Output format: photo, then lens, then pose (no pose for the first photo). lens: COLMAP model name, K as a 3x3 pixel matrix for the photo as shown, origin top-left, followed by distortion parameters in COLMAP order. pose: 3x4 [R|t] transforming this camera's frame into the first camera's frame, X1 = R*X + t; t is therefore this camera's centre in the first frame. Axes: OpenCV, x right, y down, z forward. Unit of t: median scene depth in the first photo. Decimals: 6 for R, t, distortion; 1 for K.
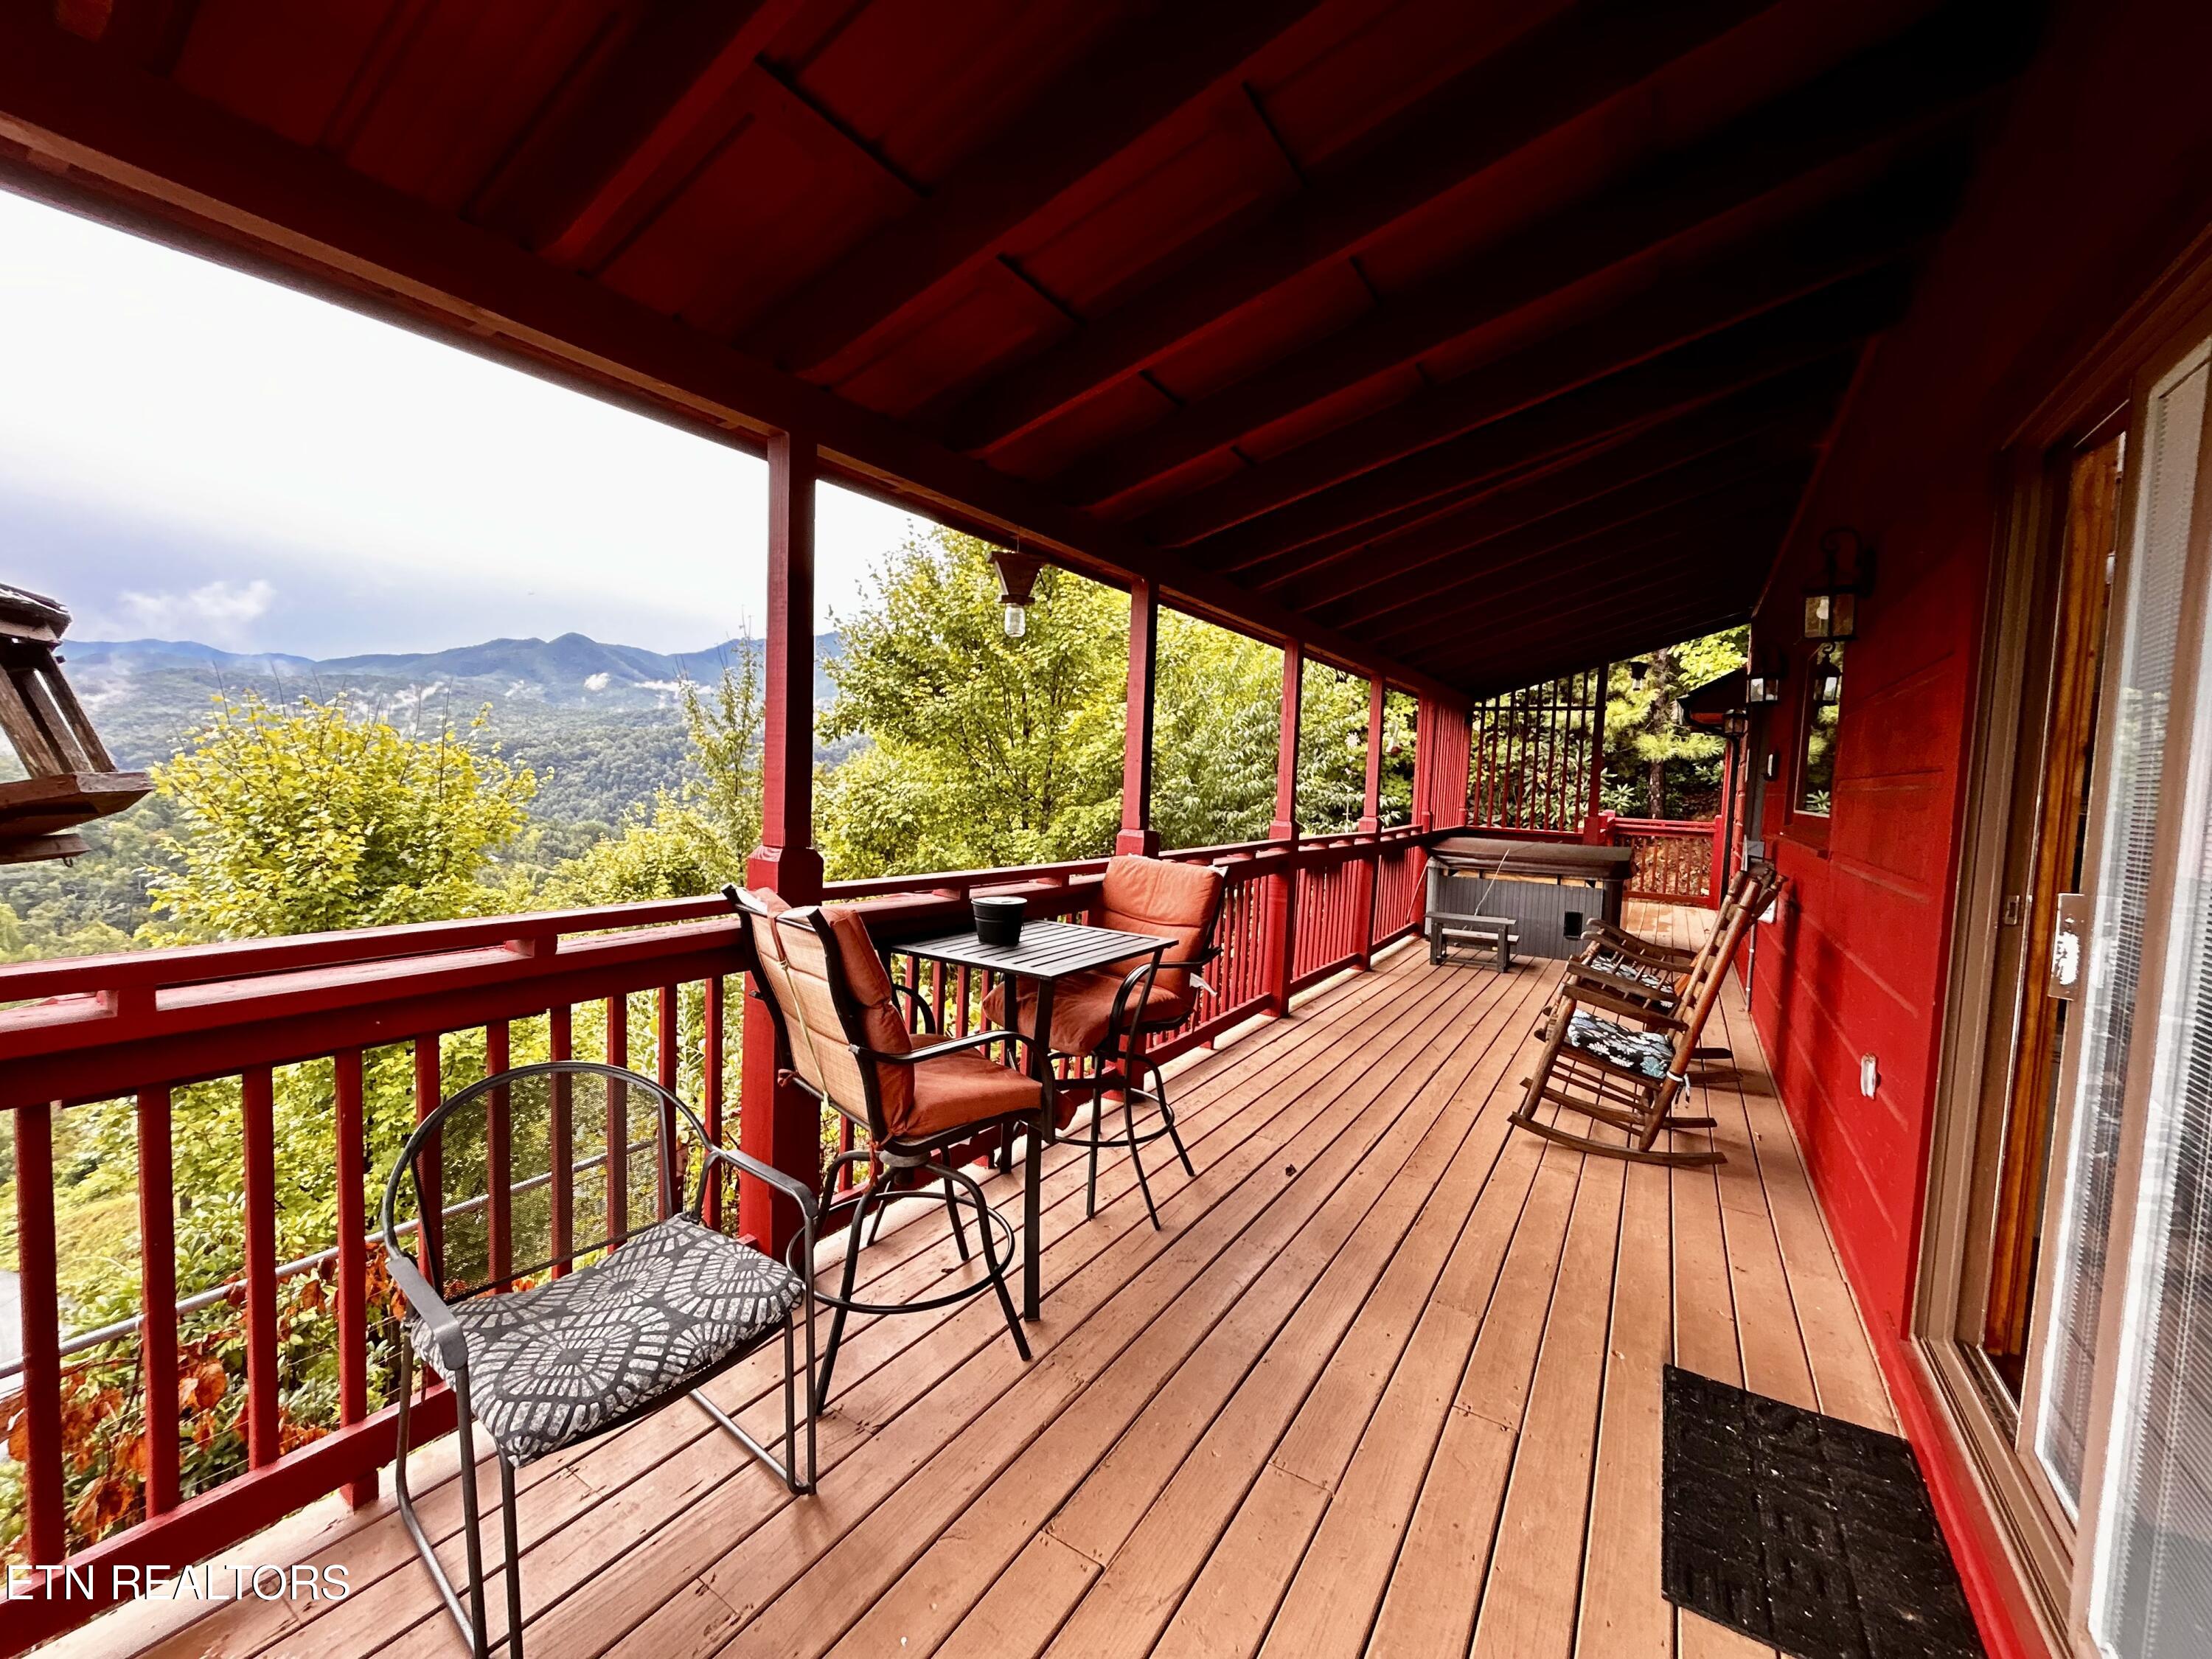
lens RADIAL K [[885.5, 0, 1105.5], [0, 885.5, 839.6], [0, 0, 1]] dist [0.000466, 0.000034]
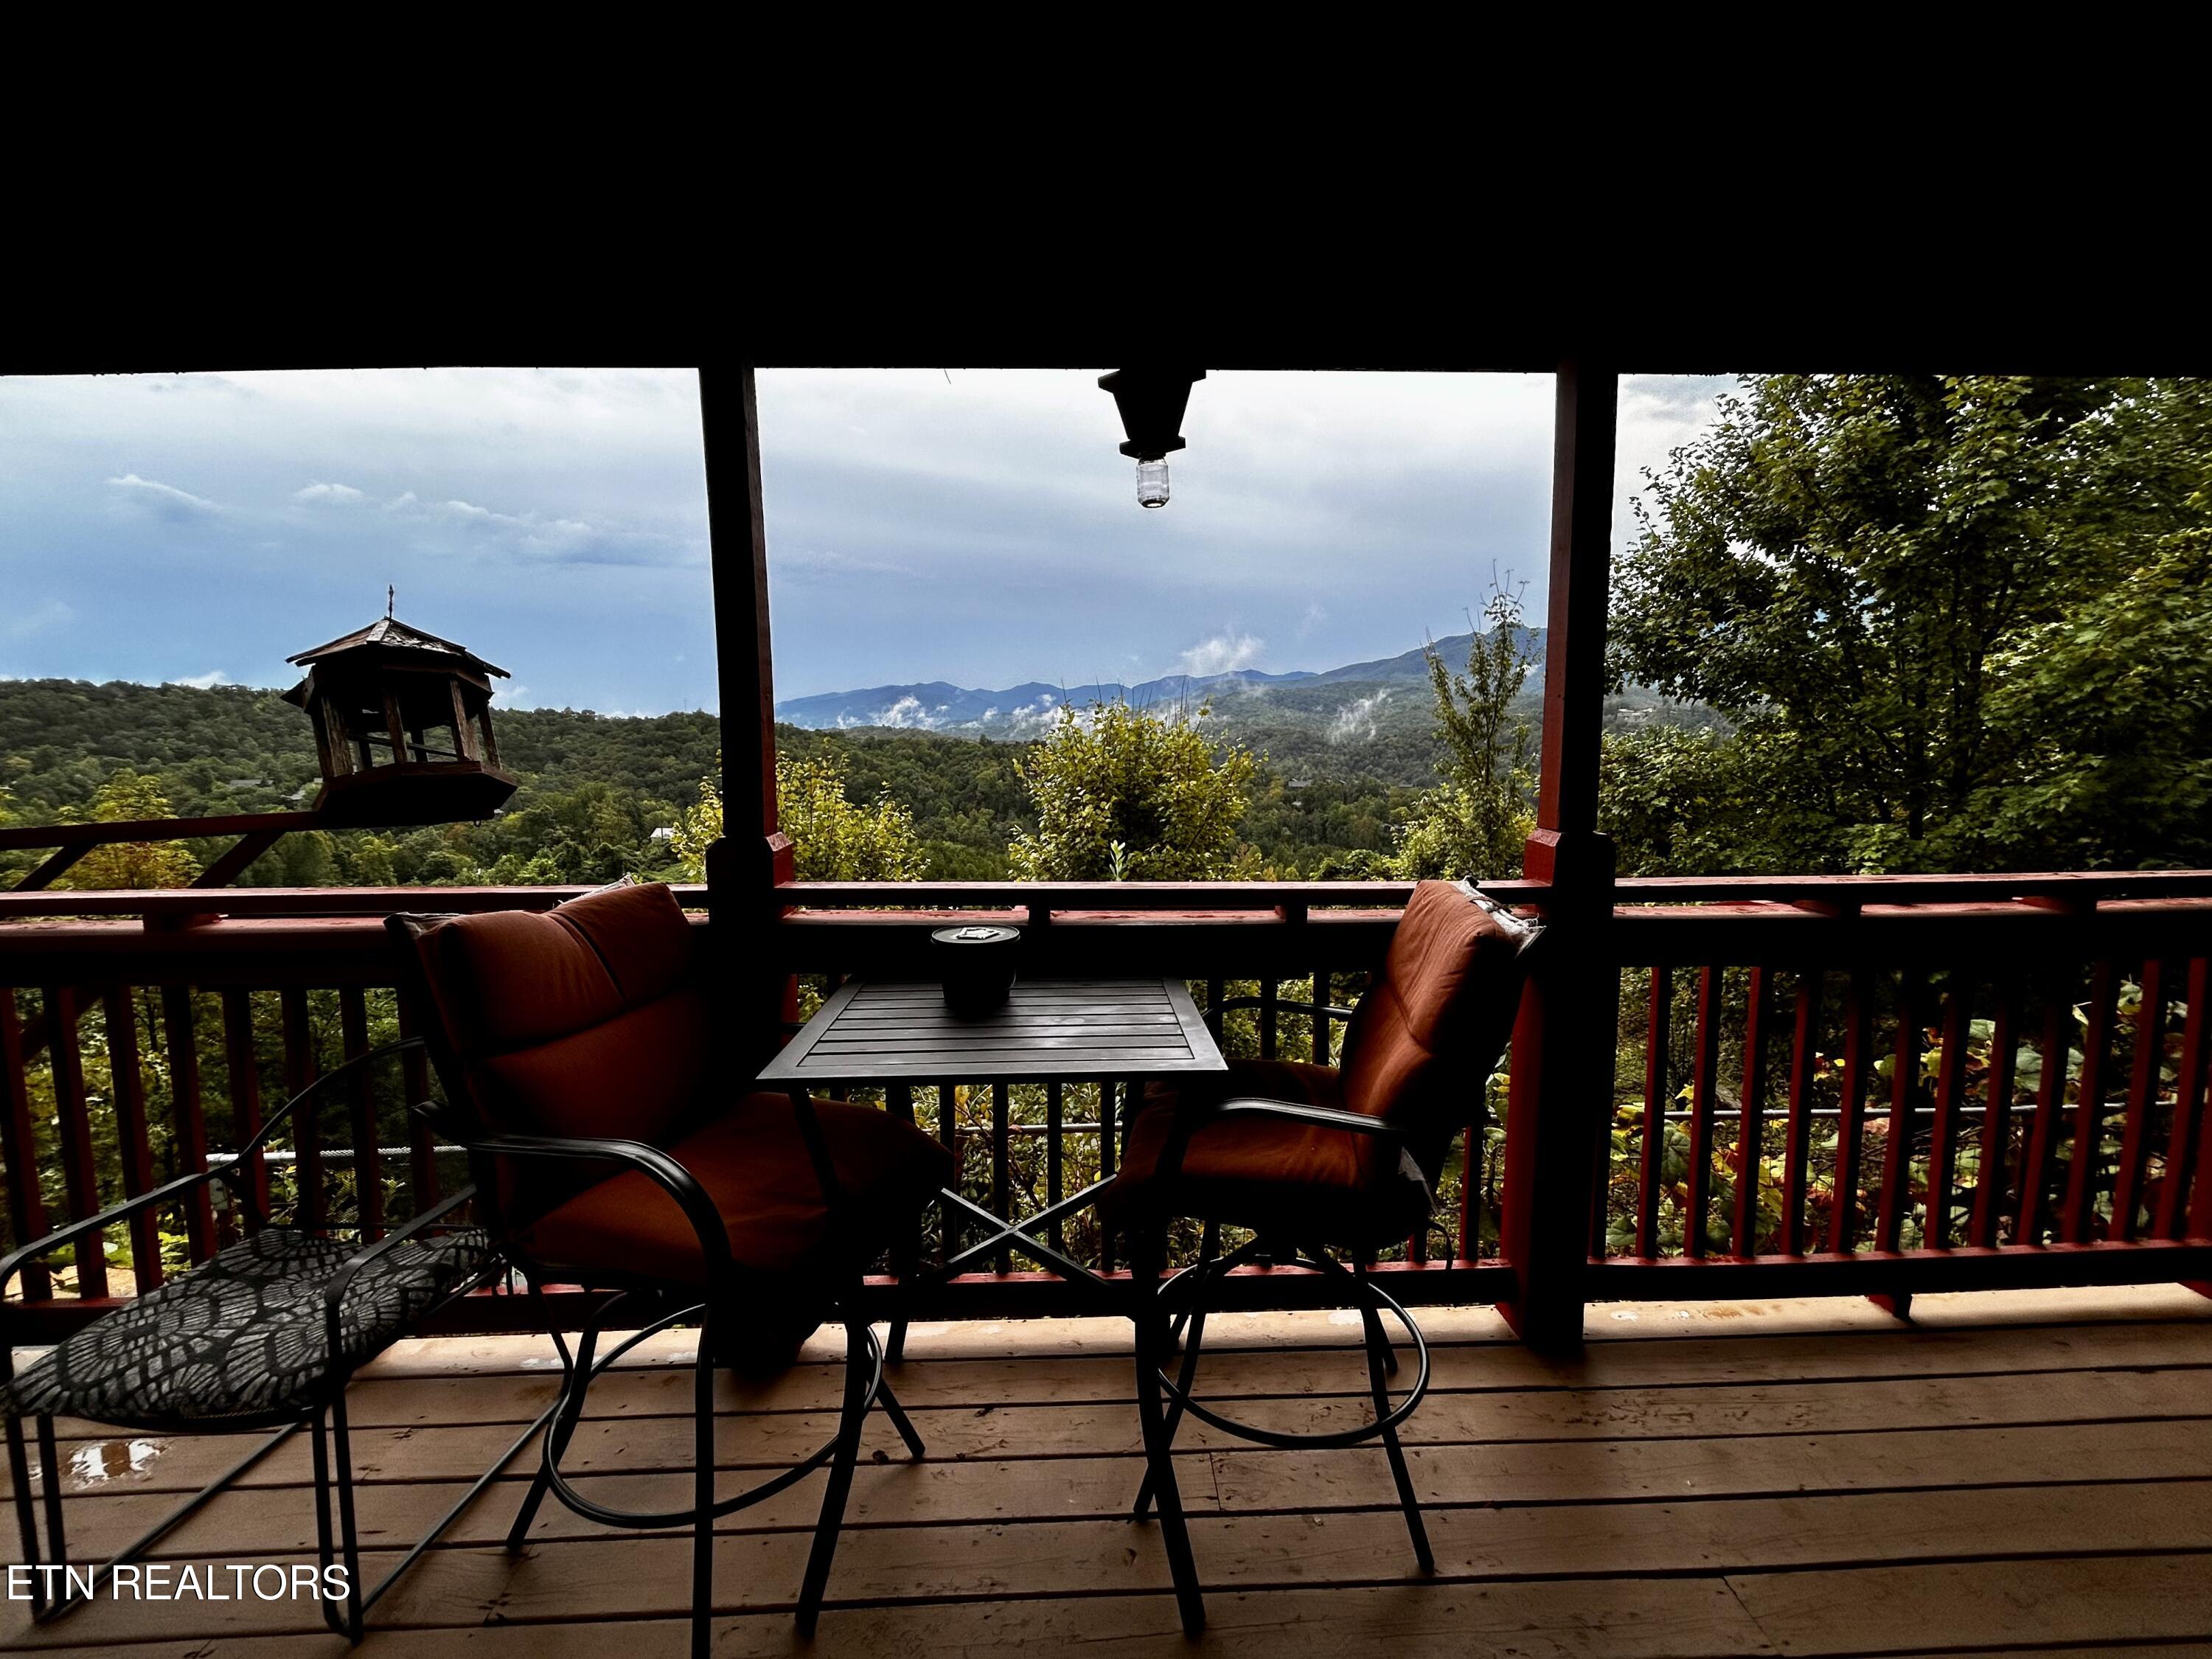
lens RADIAL K [[885.5, 0, 1105.5], [0, 885.5, 839.6], [0, 0, 1]] dist [0.000466, 0.000034]
pose [[0.572663, 0.047536, -0.818411, 0.251561], [-0.029738, 0.998865, 0.037209, -0.014222], [0.819251, 0.003030, 0.573427, 0.402756]]
